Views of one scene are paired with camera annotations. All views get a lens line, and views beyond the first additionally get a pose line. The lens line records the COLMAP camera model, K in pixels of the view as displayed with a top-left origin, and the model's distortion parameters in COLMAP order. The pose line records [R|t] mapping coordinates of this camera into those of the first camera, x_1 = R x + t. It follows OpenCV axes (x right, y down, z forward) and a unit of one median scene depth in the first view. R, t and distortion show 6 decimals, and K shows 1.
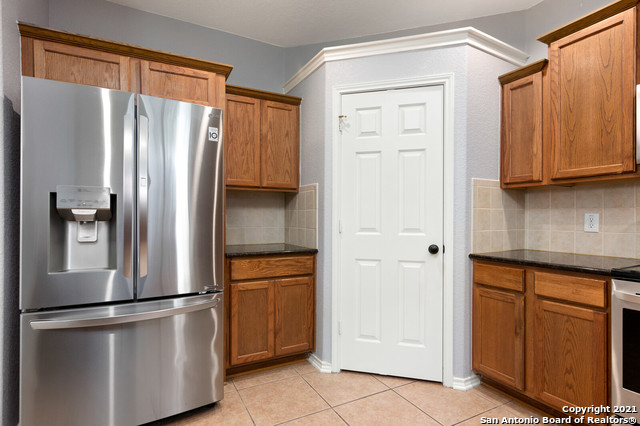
lens RADIAL K [[327.2, 0, 320.4], [0, 327.2, 217.3], [0, 0, 1]] dist [-0.004318, 0.005328]
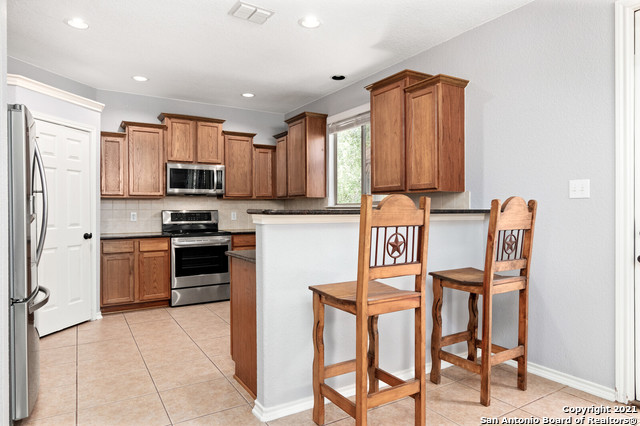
lens RADIAL K [[394.8, 0, 324.8], [0, 394.8, 208.0], [0, 0, 1]] dist [0.015161, -0.000606]
pose [[-0.077155, -0.000086, 0.997019, -1.745336], [0.004112, 0.999991, 0.000404, -0.034806], [-0.997011, 0.004131, -0.077154, 0.011495]]
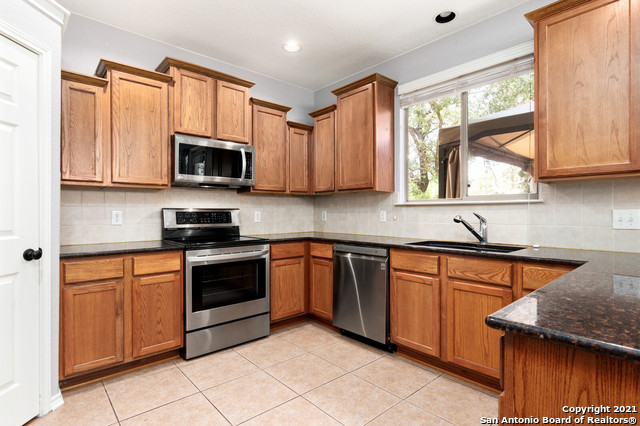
lens RADIAL K [[327.2, 0, 328.9], [0, 327.2, 210.3], [0, 0, 1]] dist [-0.004318, 0.005328]
pose [[-0.254837, 0.003820, 0.966976, -0.656018], [0.002963, 0.999991, -0.003169, -0.006296], [-0.966979, 0.002058, -0.254846, 0.531245]]
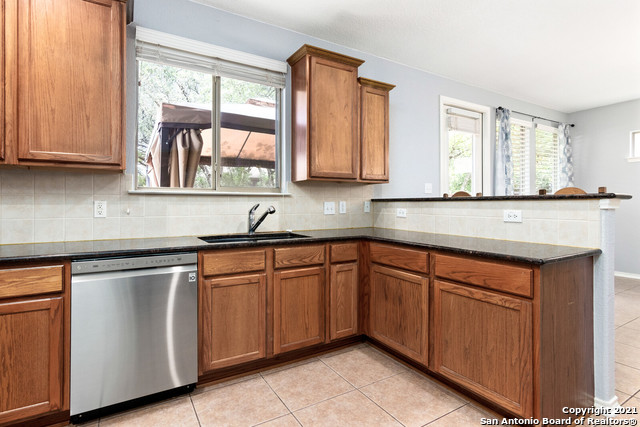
lens RADIAL K [[327.2, 0, 324.2], [0, 327.2, 198.9], [0, 0, 1]] dist [-0.004318, 0.005328]
pose [[-0.998007, -0.005005, -0.062901, 0.188906], [-0.004117, 0.999890, -0.014238, -0.001889], [0.062965, -0.013950, -0.997918, 0.947175]]
